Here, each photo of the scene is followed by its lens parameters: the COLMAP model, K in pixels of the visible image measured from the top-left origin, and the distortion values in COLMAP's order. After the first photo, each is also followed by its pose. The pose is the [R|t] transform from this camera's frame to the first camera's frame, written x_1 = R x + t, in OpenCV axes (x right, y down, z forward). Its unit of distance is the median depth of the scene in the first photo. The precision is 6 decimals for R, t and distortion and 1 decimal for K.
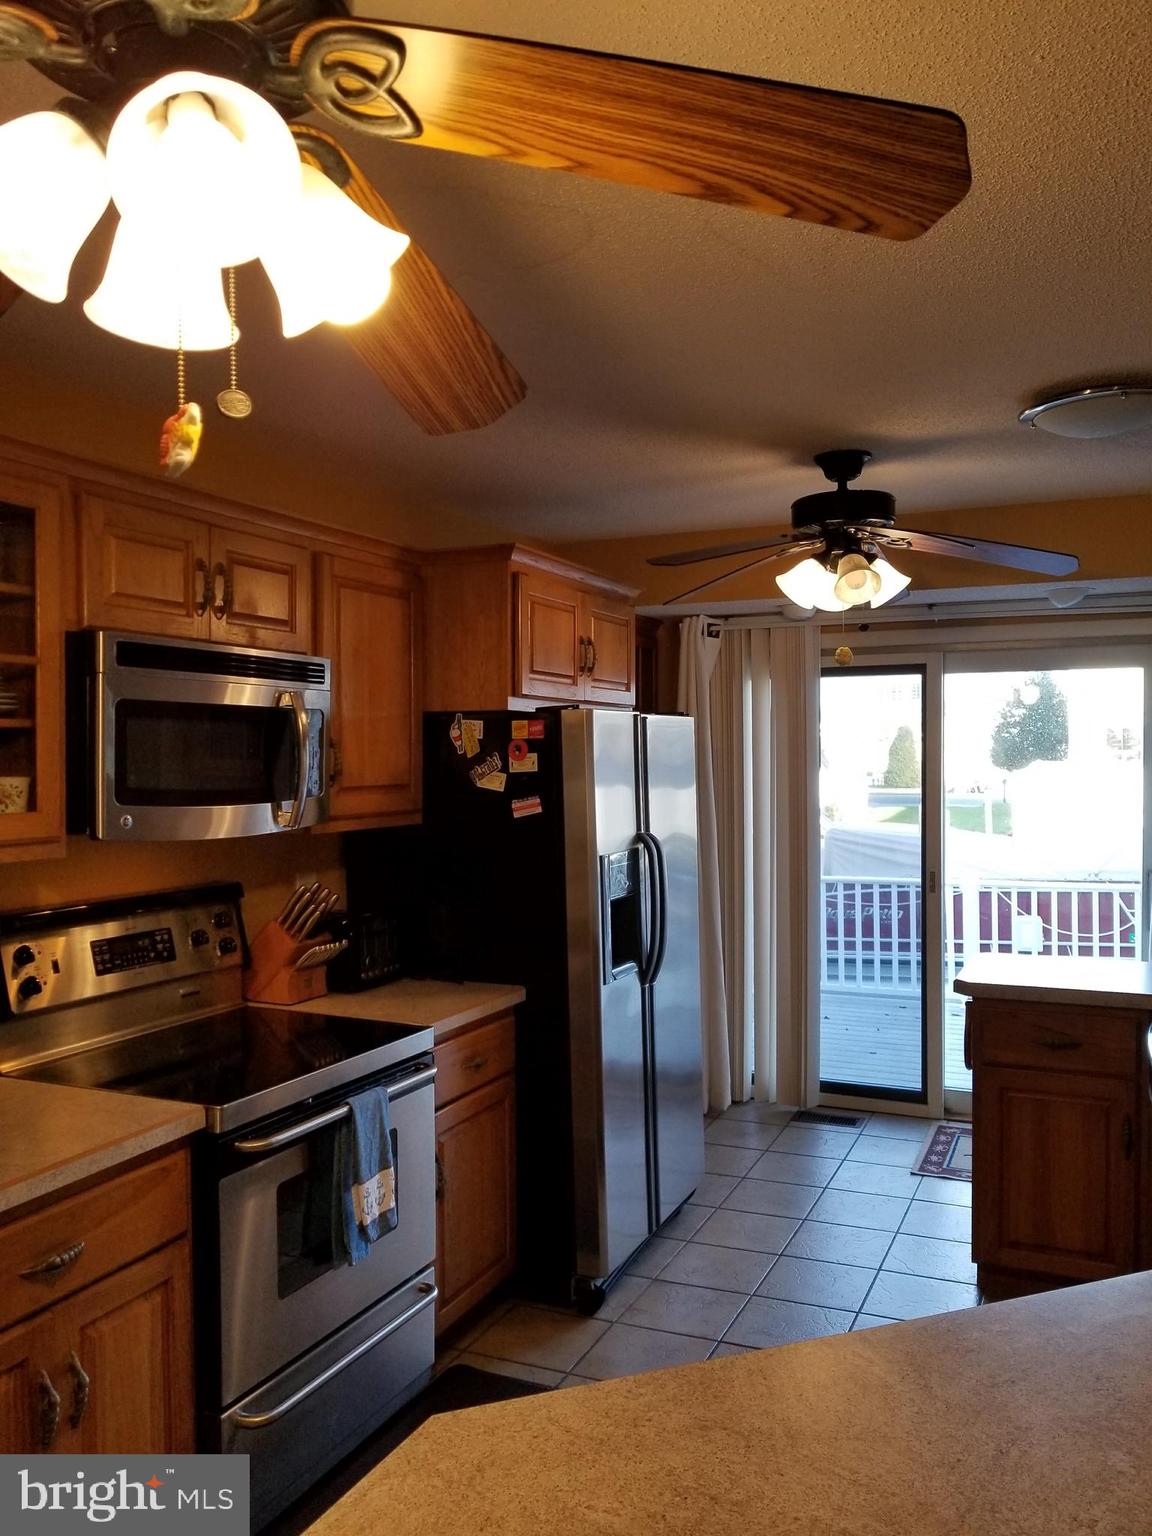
lens RADIAL K [[1211.6, 0, 576.9], [0, 1211.6, 766.6], [0, 0, 1]] dist [-0.009926, -0.002325]
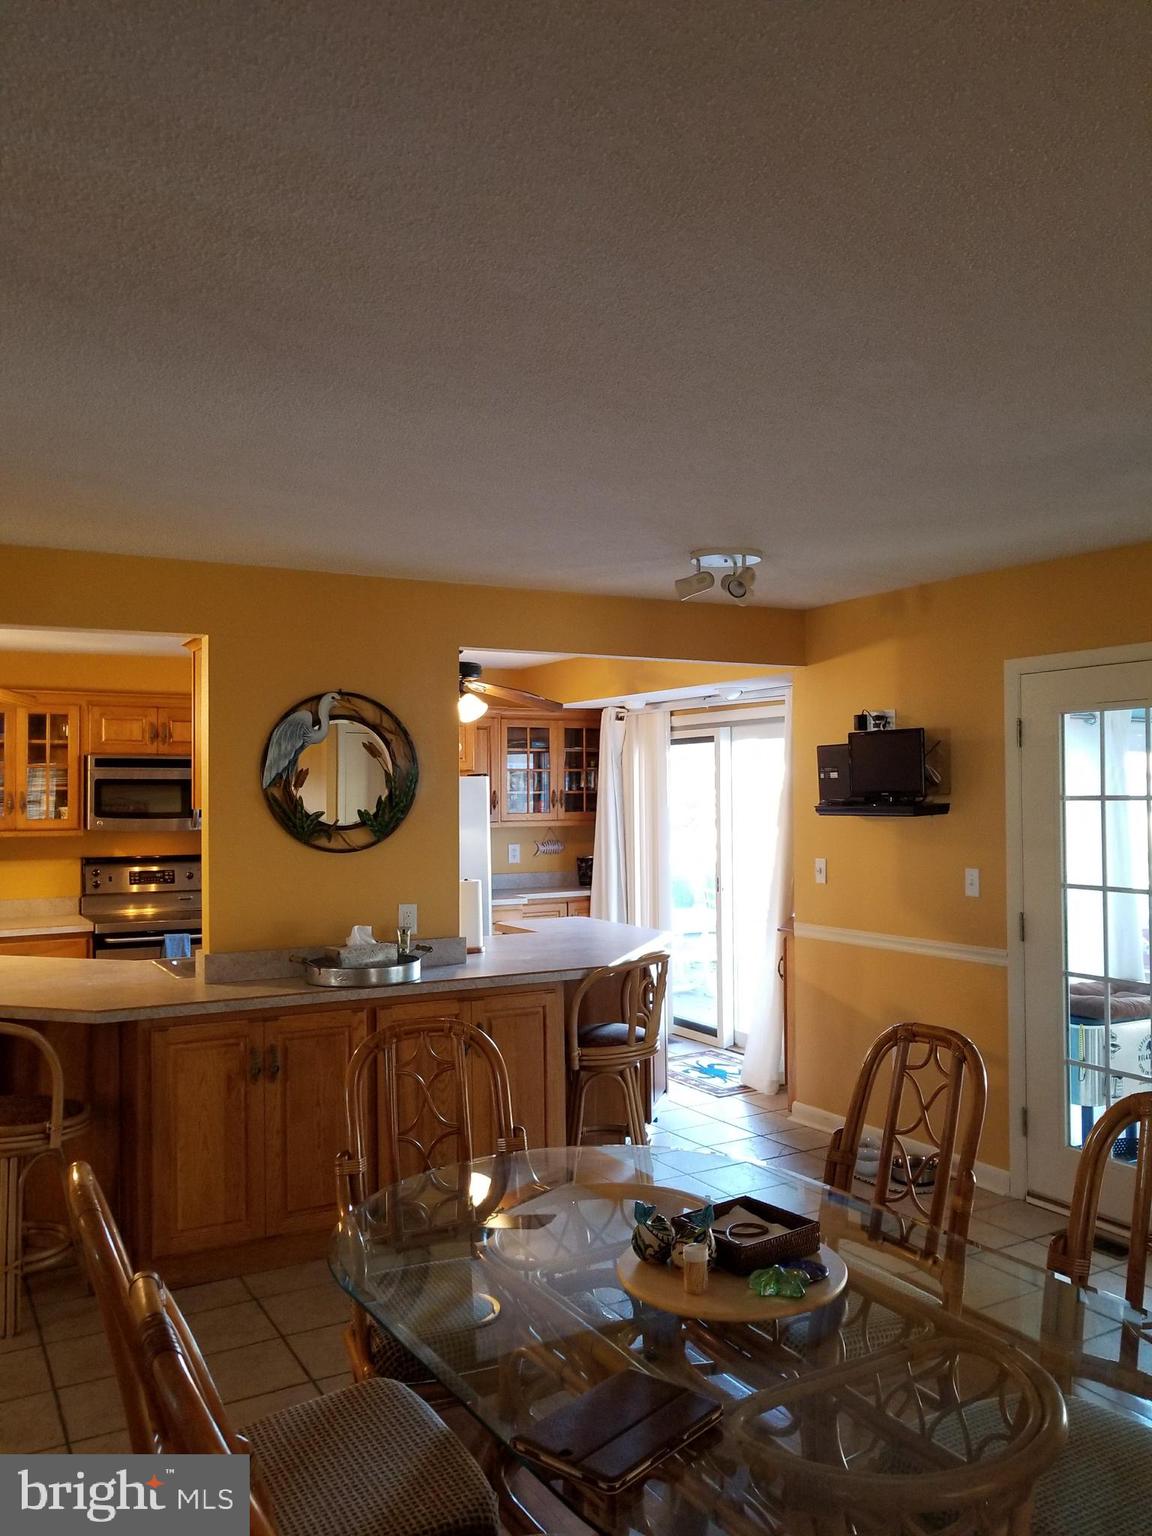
lens RADIAL K [[1211.6, 0, 584.0], [0, 1211.6, 778.2], [0, 0, 1]] dist [-0.009926, -0.002325]
pose [[0.808660, -0.006544, -0.588240, 1.790281], [-0.004644, 0.999836, -0.017507, -0.012692], [0.588258, 0.016889, 0.808497, -0.483656]]
